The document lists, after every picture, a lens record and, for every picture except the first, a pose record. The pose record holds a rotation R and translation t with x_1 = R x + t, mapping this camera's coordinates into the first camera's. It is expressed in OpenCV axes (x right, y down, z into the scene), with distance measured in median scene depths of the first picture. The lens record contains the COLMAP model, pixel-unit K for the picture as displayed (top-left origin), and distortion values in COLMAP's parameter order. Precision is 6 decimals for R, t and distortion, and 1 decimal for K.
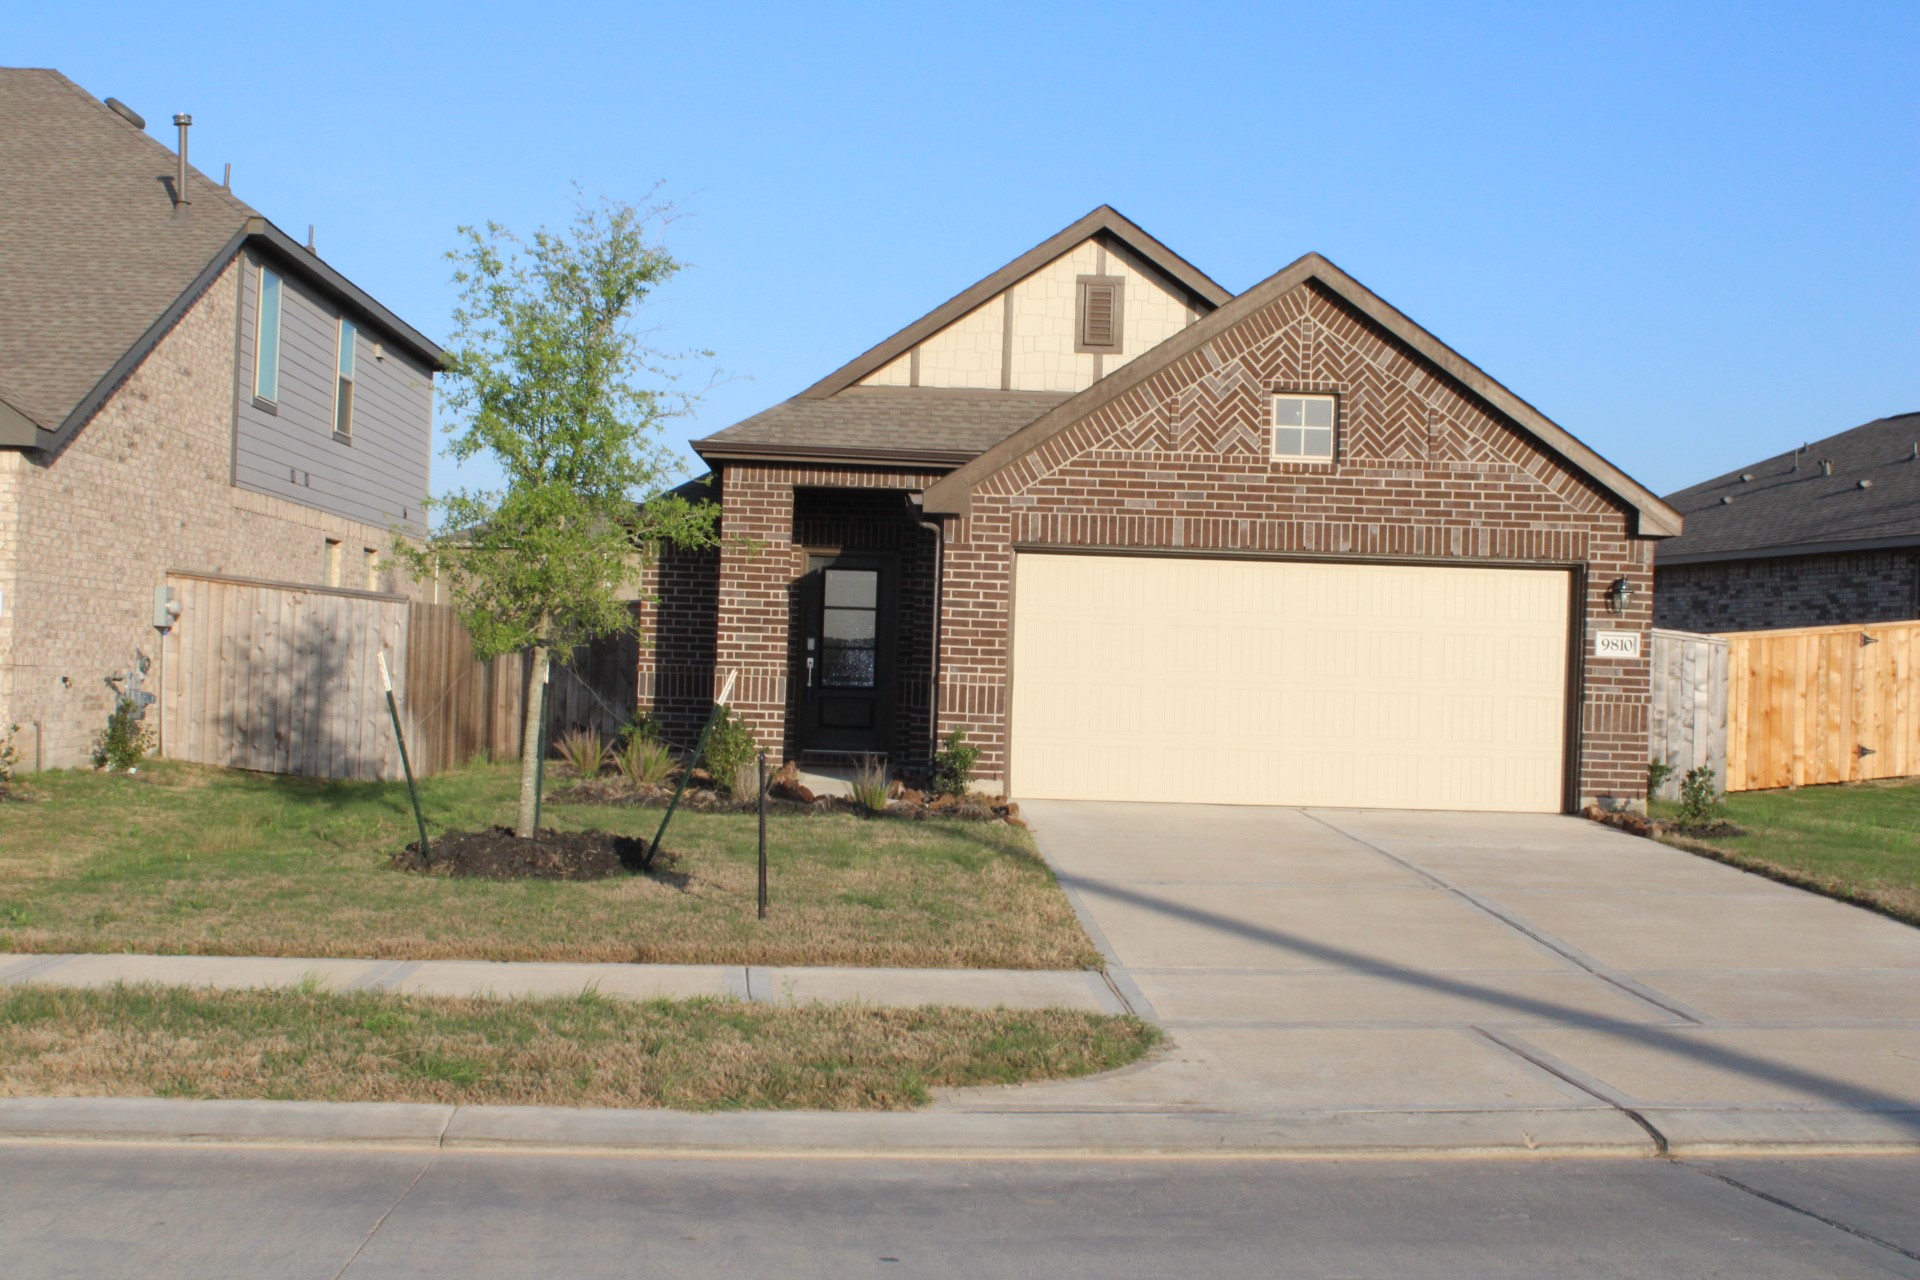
lens RADIAL K [[3053.6, 0, 960.0], [0, 3053.6, 640.0], [0, 0, 1]] dist [-0.008173, 0.007880]
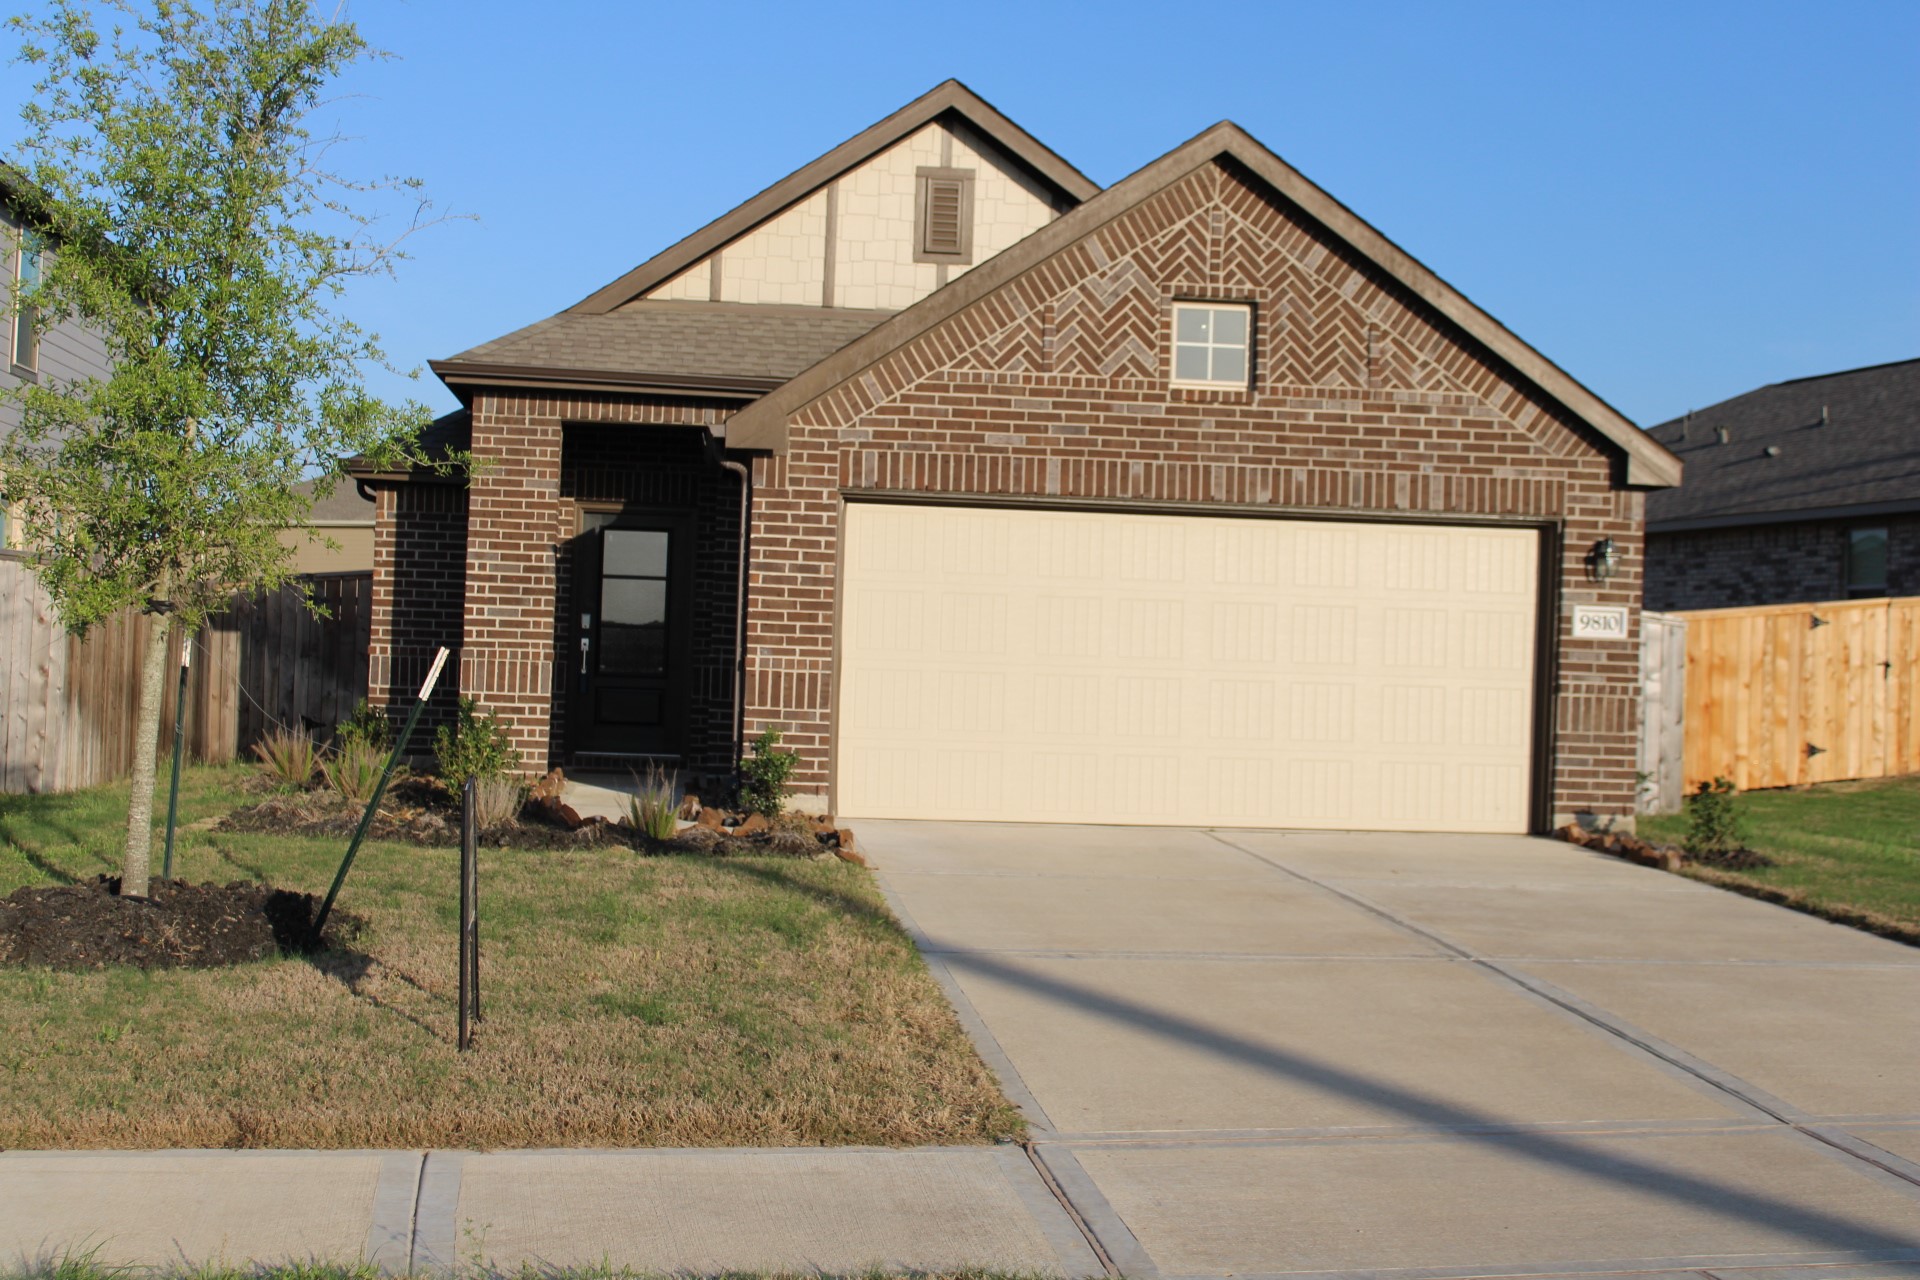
lens RADIAL K [[3005.4, 0, 963.6], [0, 3005.4, 617.2], [0, 0, 1]] dist [-0.108703, 0.037393]
pose [[0.997679, 0.002737, 0.068036, -0.003523], [-0.002459, 0.999988, -0.004160, 0.003917], [-0.068046, 0.003983, 0.997674, 0.234462]]
